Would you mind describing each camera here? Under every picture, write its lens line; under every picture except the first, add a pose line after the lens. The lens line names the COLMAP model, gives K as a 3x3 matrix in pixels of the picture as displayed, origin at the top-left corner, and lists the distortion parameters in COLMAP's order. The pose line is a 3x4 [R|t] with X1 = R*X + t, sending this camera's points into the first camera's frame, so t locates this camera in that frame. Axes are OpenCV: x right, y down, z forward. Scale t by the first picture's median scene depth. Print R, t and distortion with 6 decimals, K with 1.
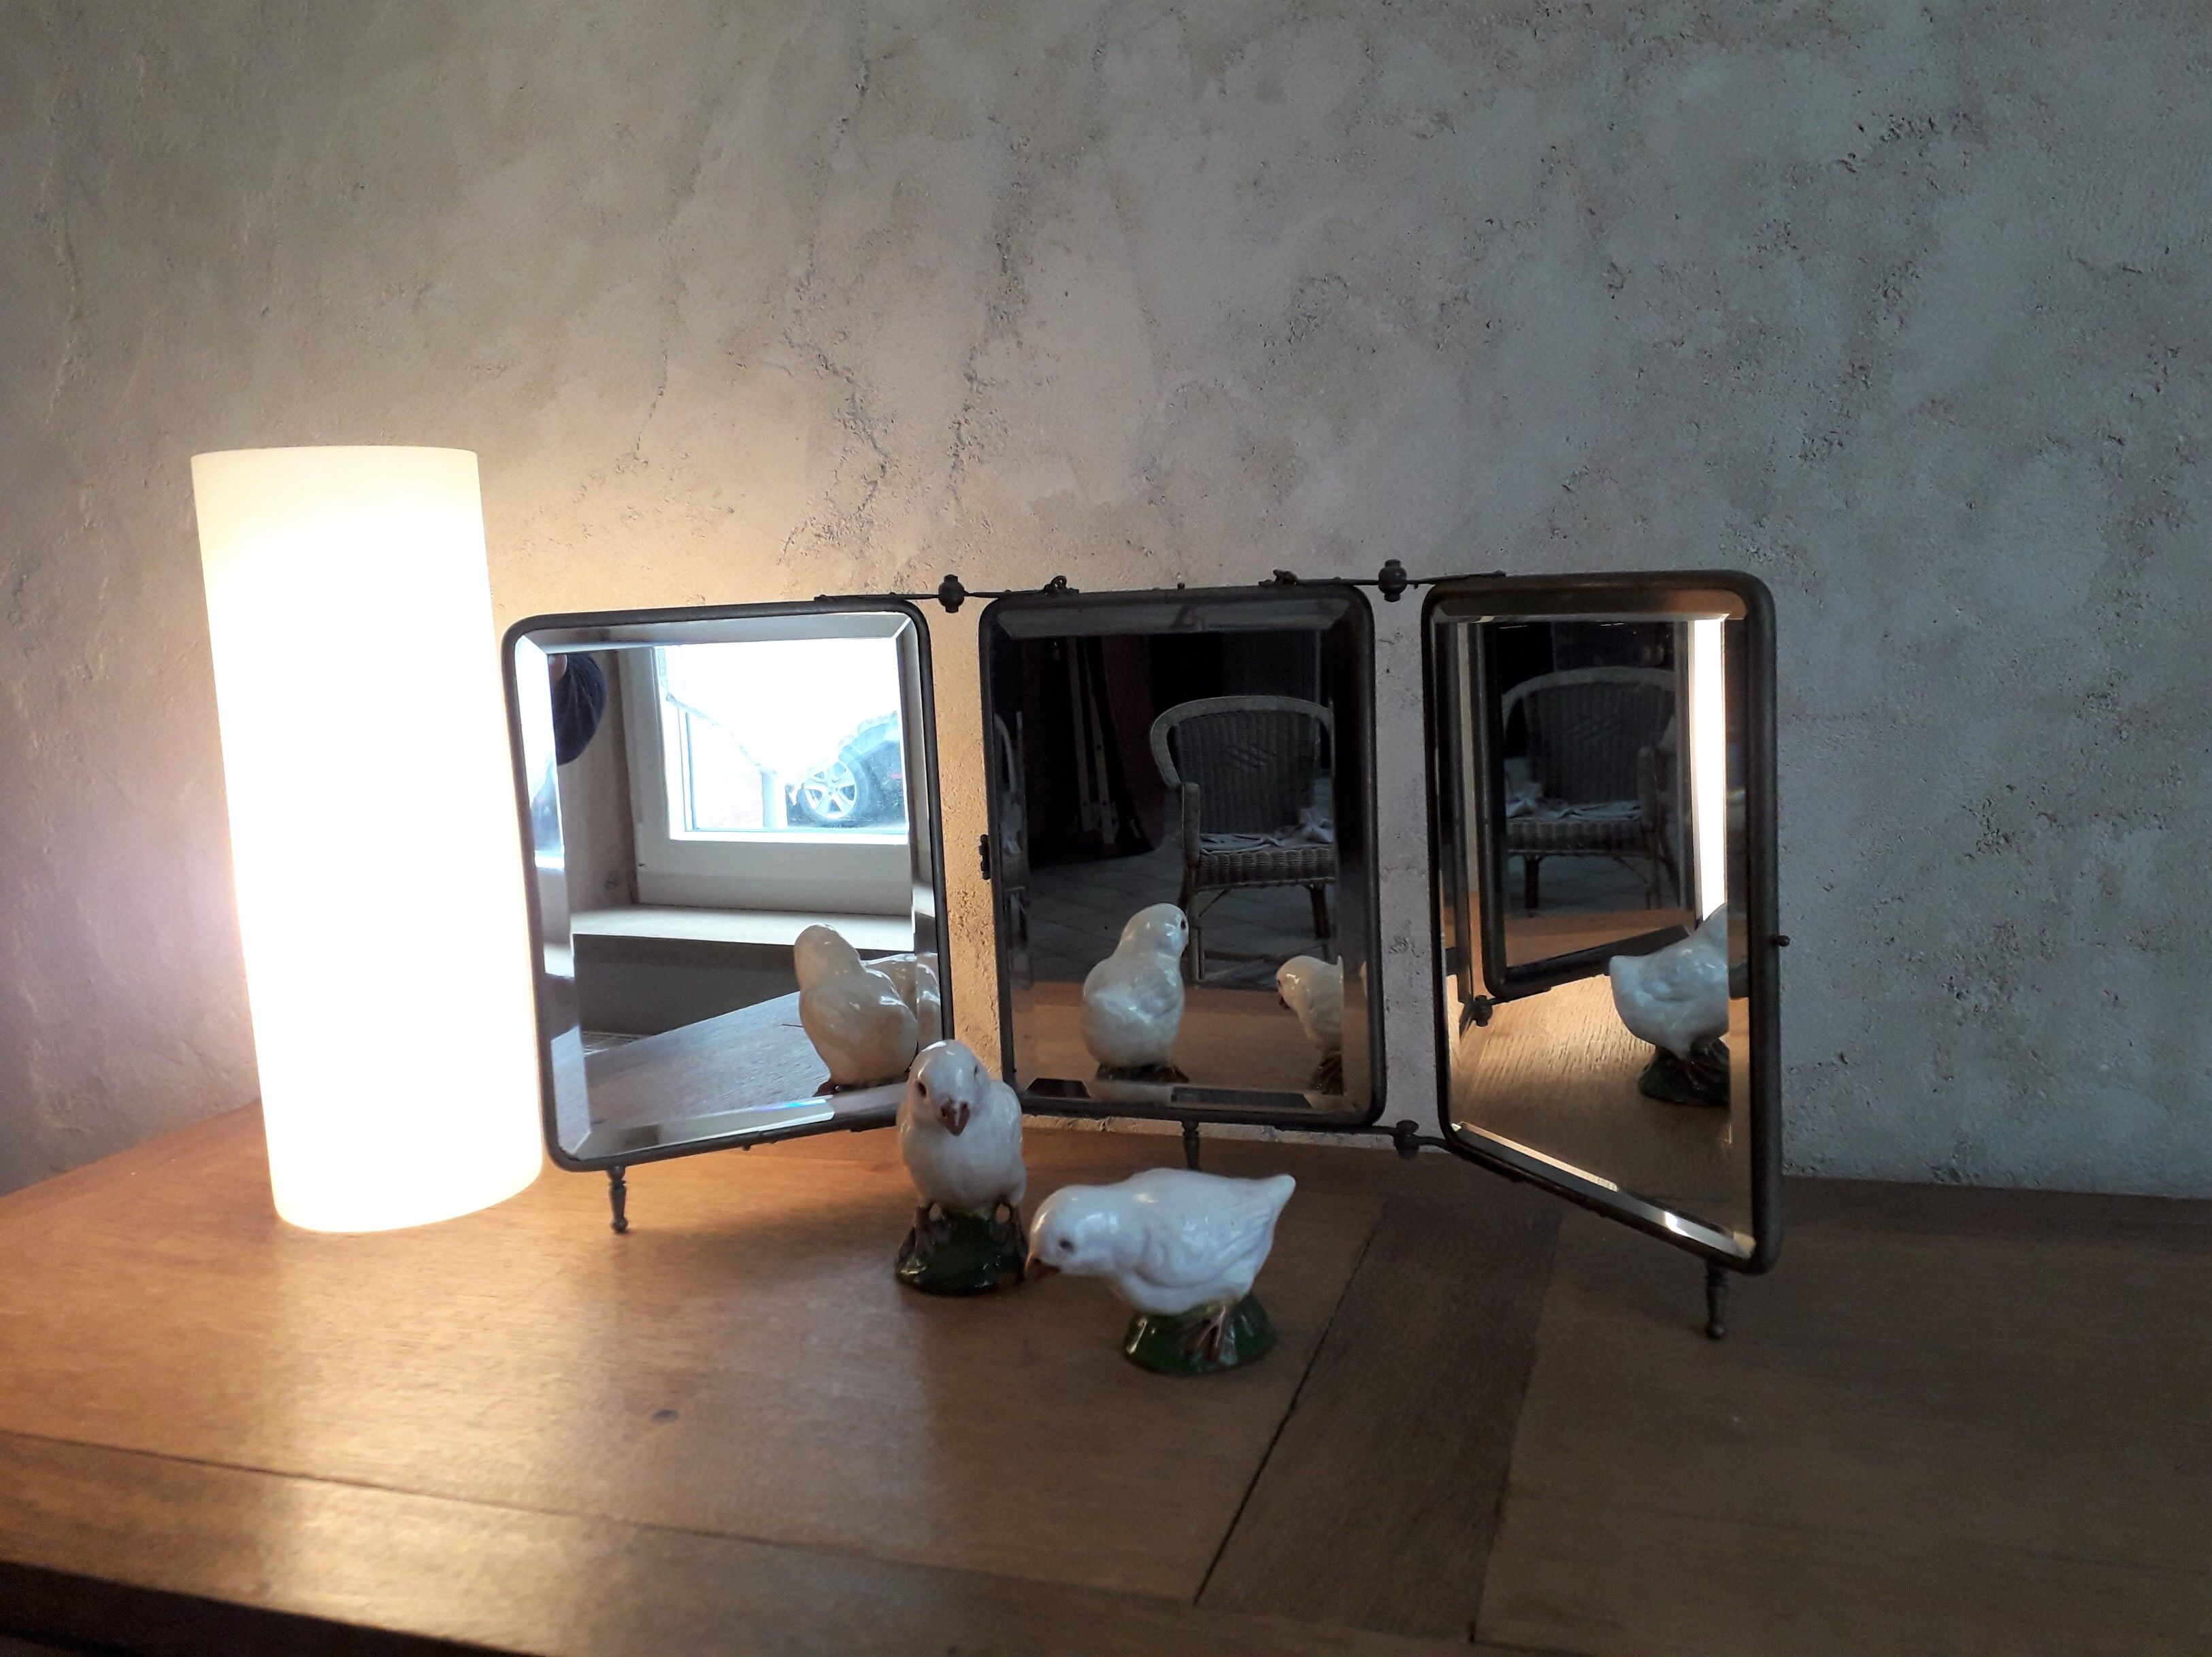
lens RADIAL K [[1733.0, 0, 1160.1], [0, 1733.0, 850.0], [0, 0, 1]] dist [-0.006919, -0.001202]
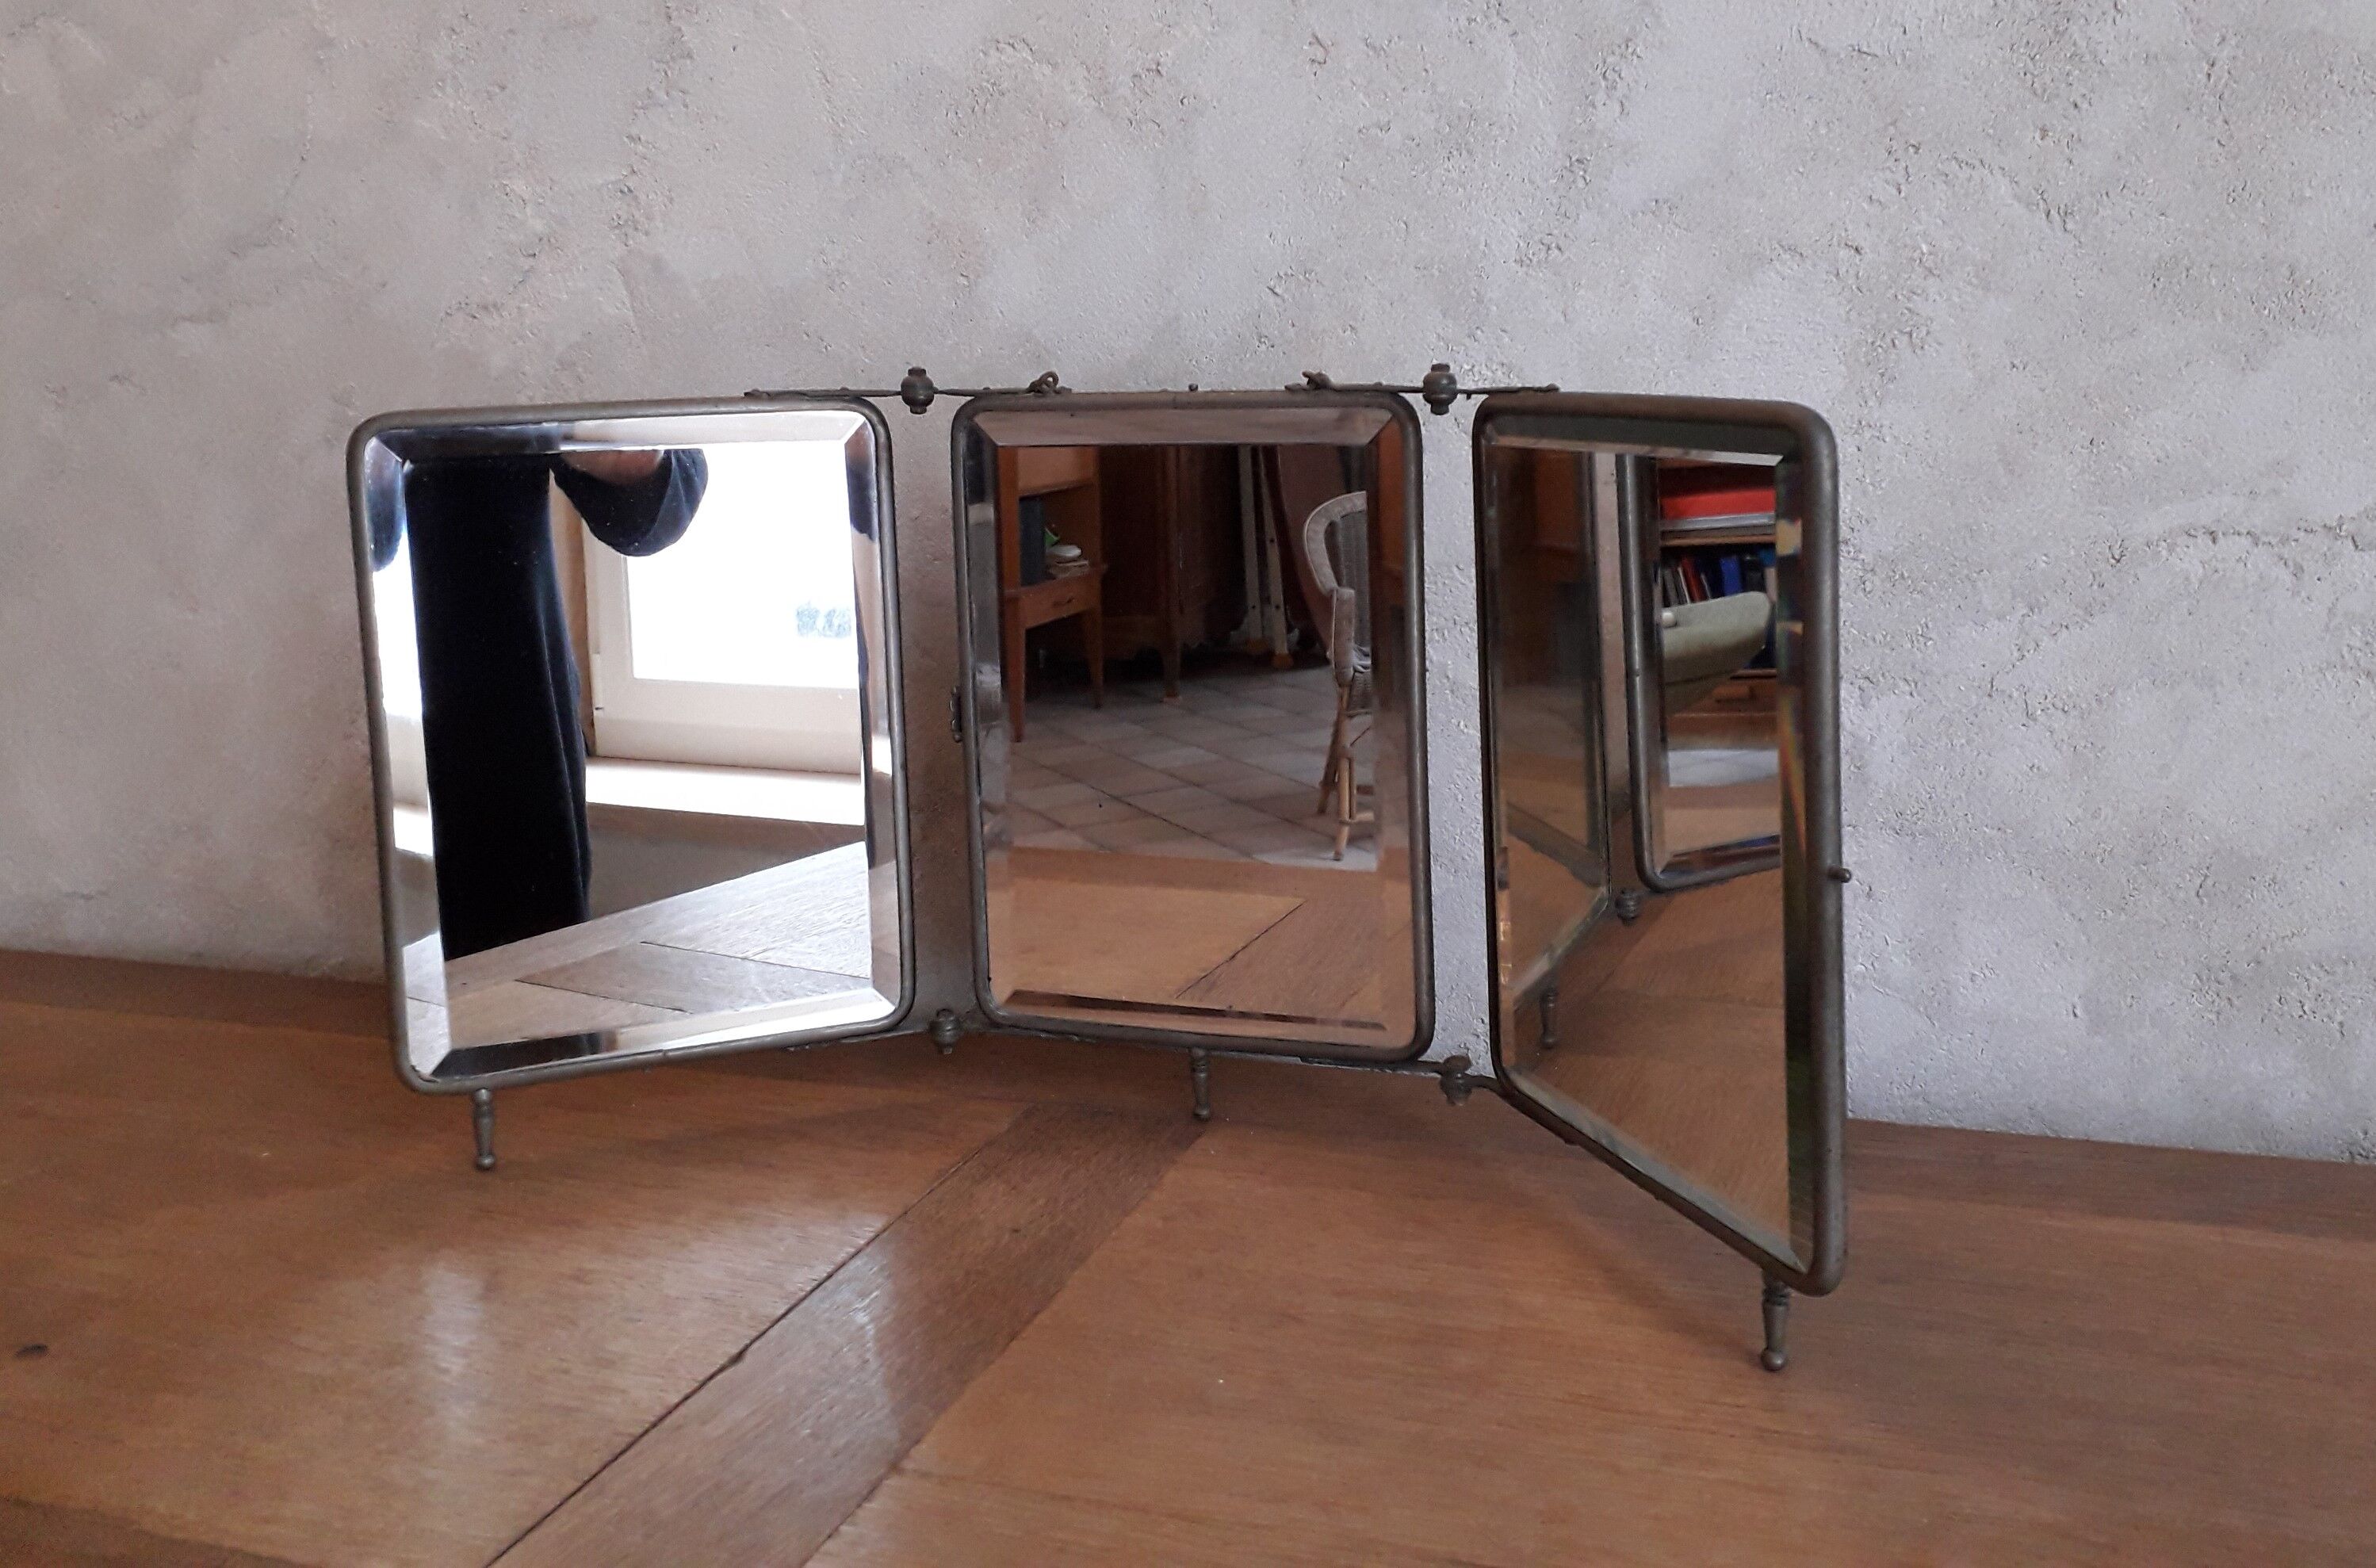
lens RADIAL K [[2187.4, 0, 1224.6], [0, 2187.4, 731.0], [0, 0, 1]] dist [0.096114, 0.000000]
pose [[0.999006, 0.031736, -0.031306, 0.263494], [-0.031588, 0.999487, 0.005209, 0.010653], [0.031455, -0.004215, 0.999496, -0.125732]]
